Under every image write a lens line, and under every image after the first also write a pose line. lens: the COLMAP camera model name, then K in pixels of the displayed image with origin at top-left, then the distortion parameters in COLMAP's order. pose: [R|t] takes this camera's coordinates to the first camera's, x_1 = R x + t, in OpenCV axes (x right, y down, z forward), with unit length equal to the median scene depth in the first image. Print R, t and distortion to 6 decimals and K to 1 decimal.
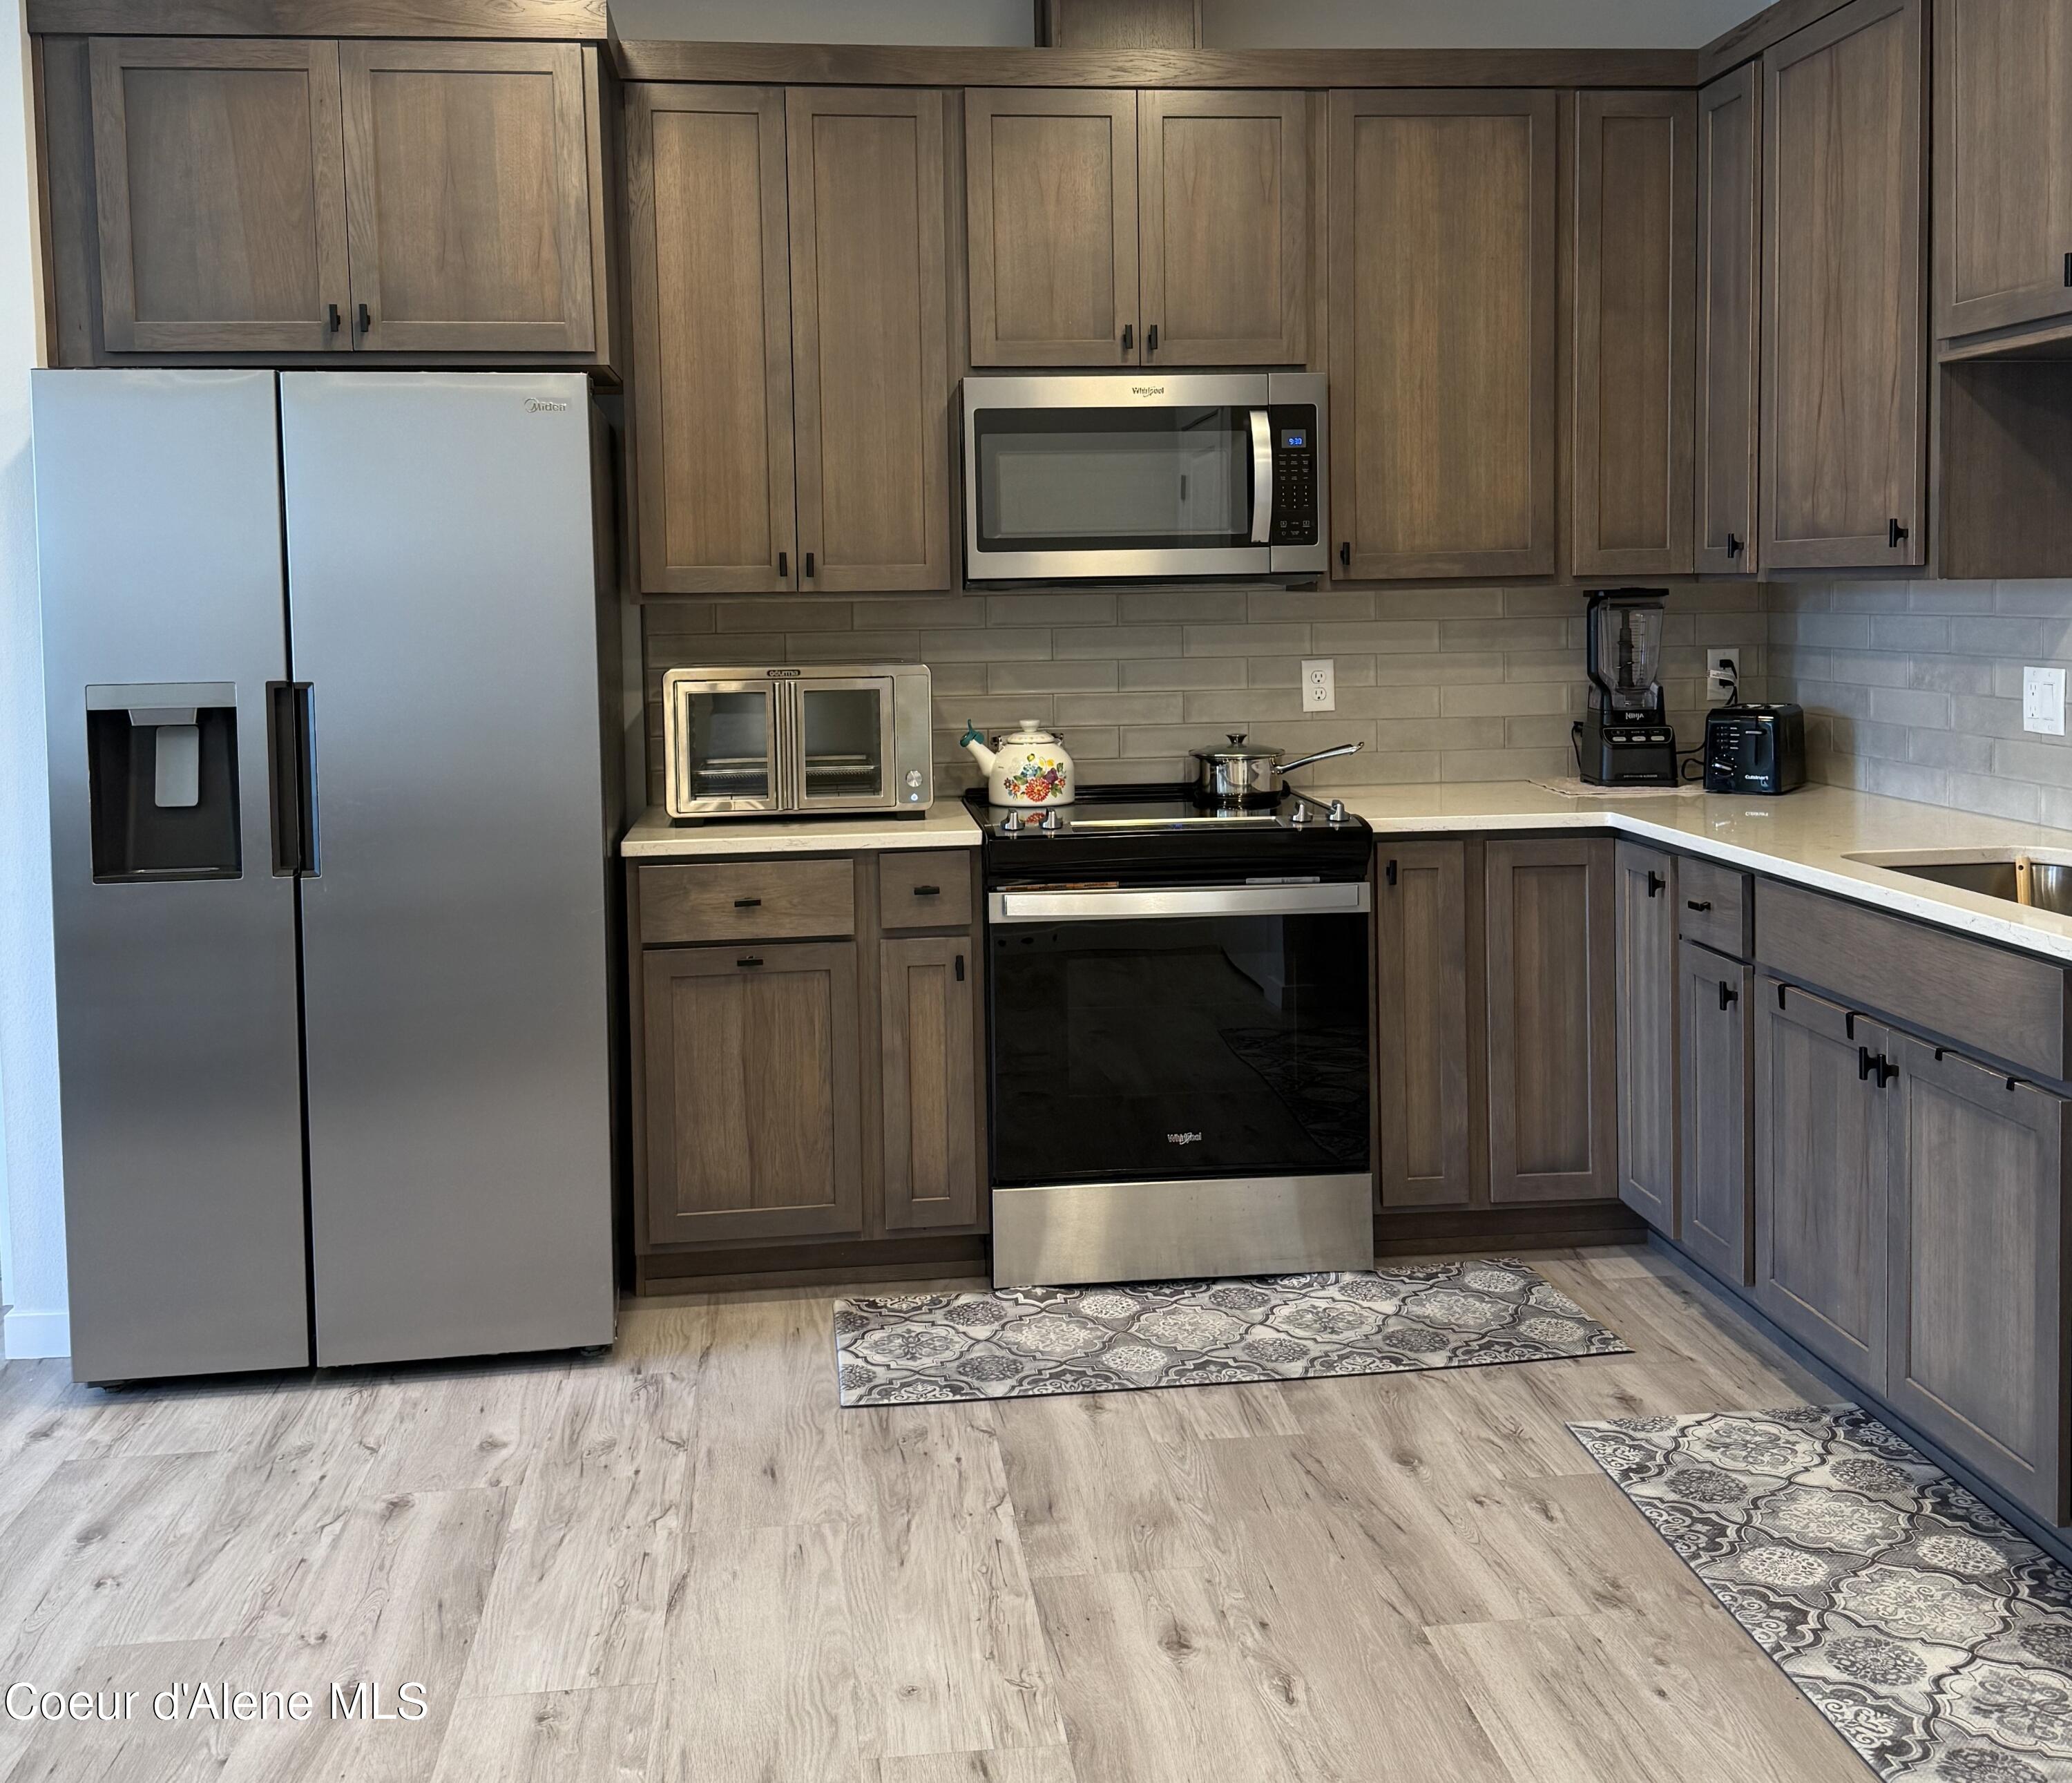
lens RADIAL K [[2030.8, 0, 1032.8], [0, 2030.8, 702.8], [0, 0, 1]] dist [0.181423, -0.322835]
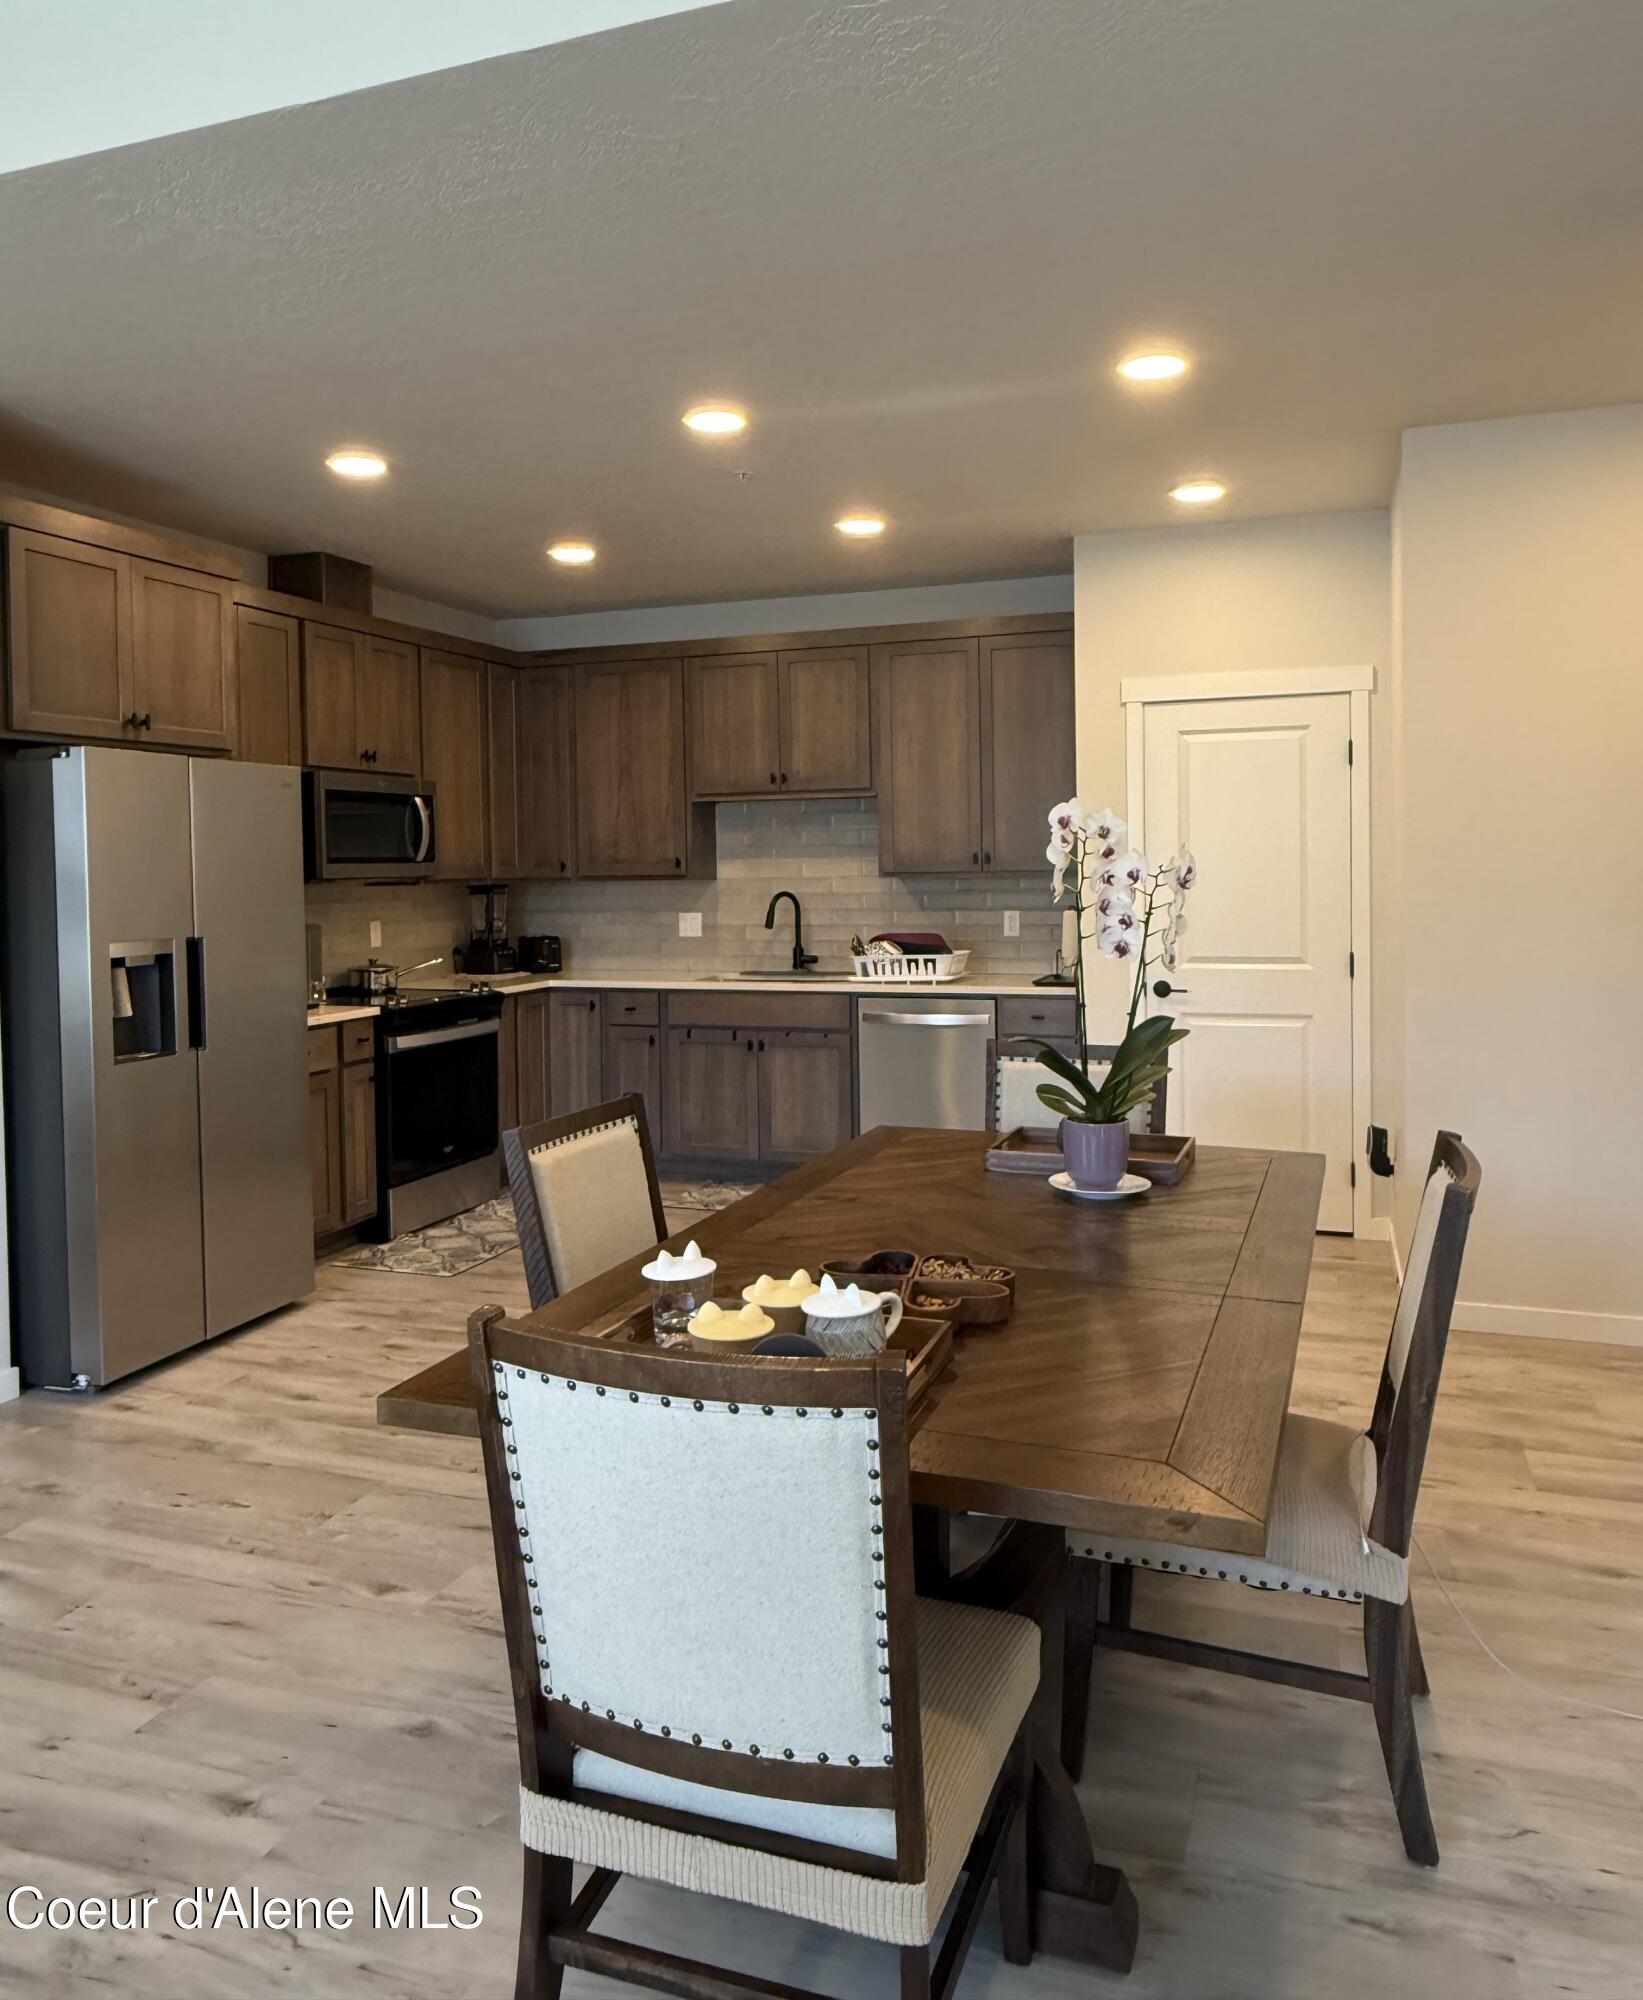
lens RADIAL K [[1441.5, 0, 821.8], [0, 1441.5, 911.5], [0, 0, 1]] dist [0.000853, 0.000193]
pose [[0.444177, -0.017458, 0.895769, -1.083330], [0.056240, 0.998382, -0.008429, 0.006868], [-0.894172, 0.054123, 0.444440, 0.004156]]
